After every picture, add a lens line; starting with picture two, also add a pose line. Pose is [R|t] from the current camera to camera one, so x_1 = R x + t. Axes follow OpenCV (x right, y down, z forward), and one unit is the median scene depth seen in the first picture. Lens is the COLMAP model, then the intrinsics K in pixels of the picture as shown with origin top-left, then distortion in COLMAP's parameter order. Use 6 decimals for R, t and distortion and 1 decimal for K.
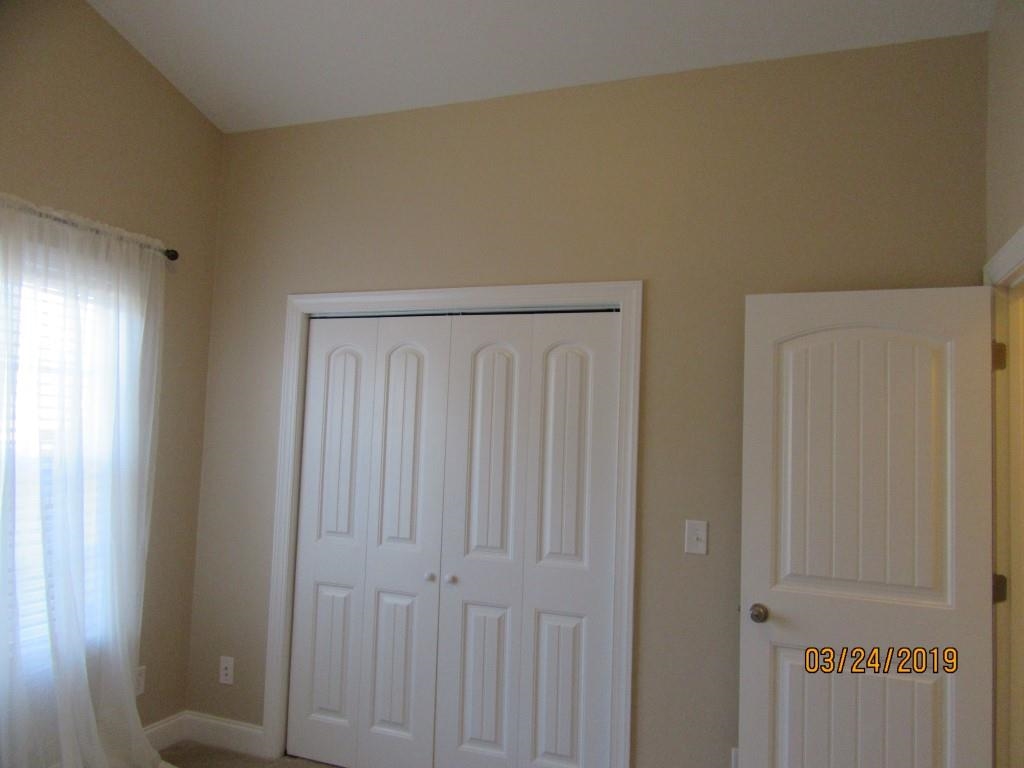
lens RADIAL K [[787.2, 0, 511.4], [0, 787.2, 394.4], [0, 0, 1]] dist [0.010341, -0.006243]
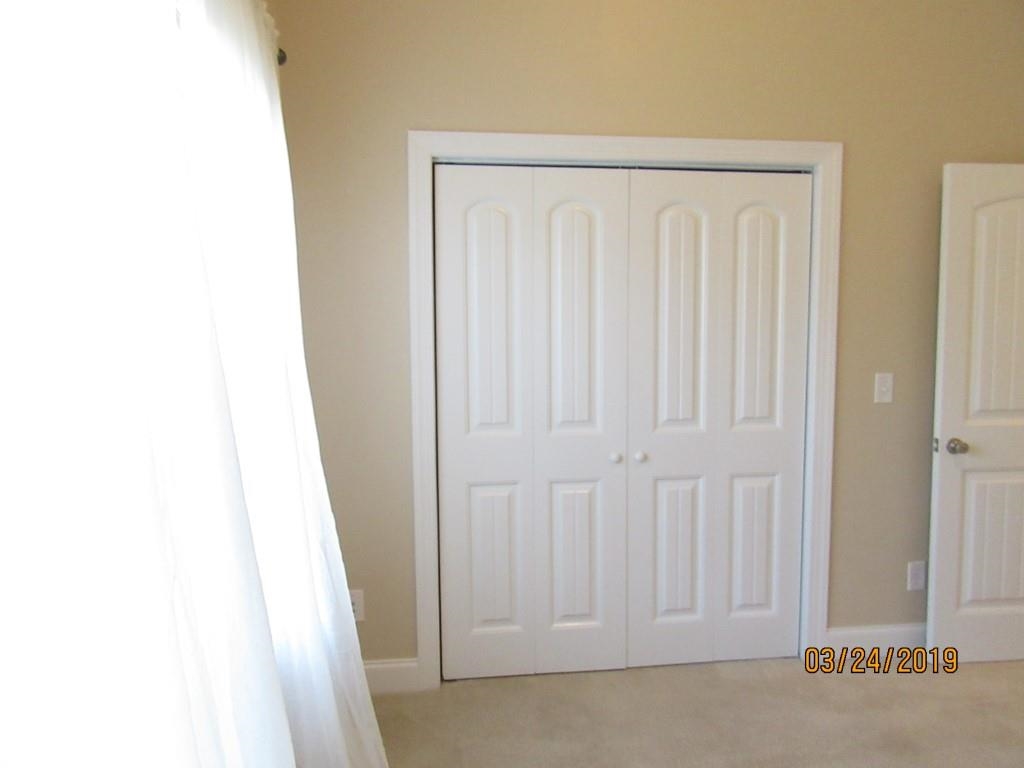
lens RADIAL K [[793.5, 0, 532.9], [0, 793.5, 385.7], [0, 0, 1]] dist [0.005736, 0.003674]
pose [[0.860759, -0.090264, 0.500945, -0.660458], [0.007334, 0.986248, 0.165107, -0.008406], [-0.508960, -0.138443, 0.849584, 0.271733]]
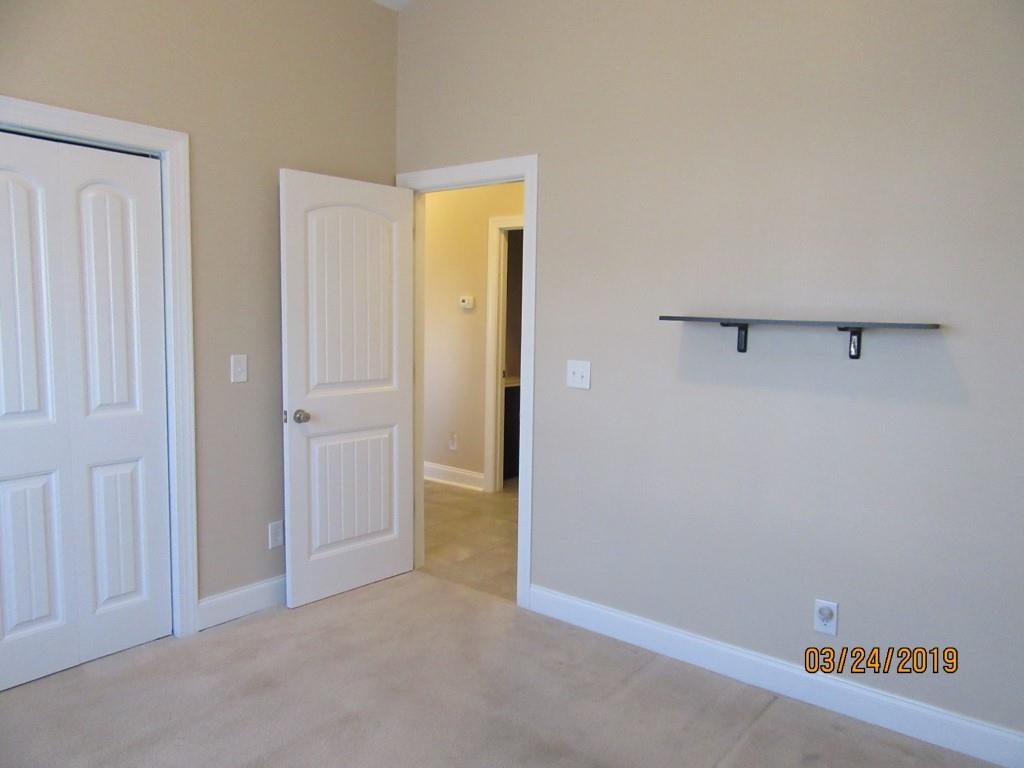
lens RADIAL K [[761.9, 0, 492.6], [0, 761.9, 380.2], [0, 0, 1]] dist [-0.003944, 0.010855]
pose [[0.292191, -0.130883, 0.947362, -0.664707], [-0.068645, 0.985166, 0.157278, -0.008481], [-0.953893, -0.110987, 0.278872, 0.273469]]
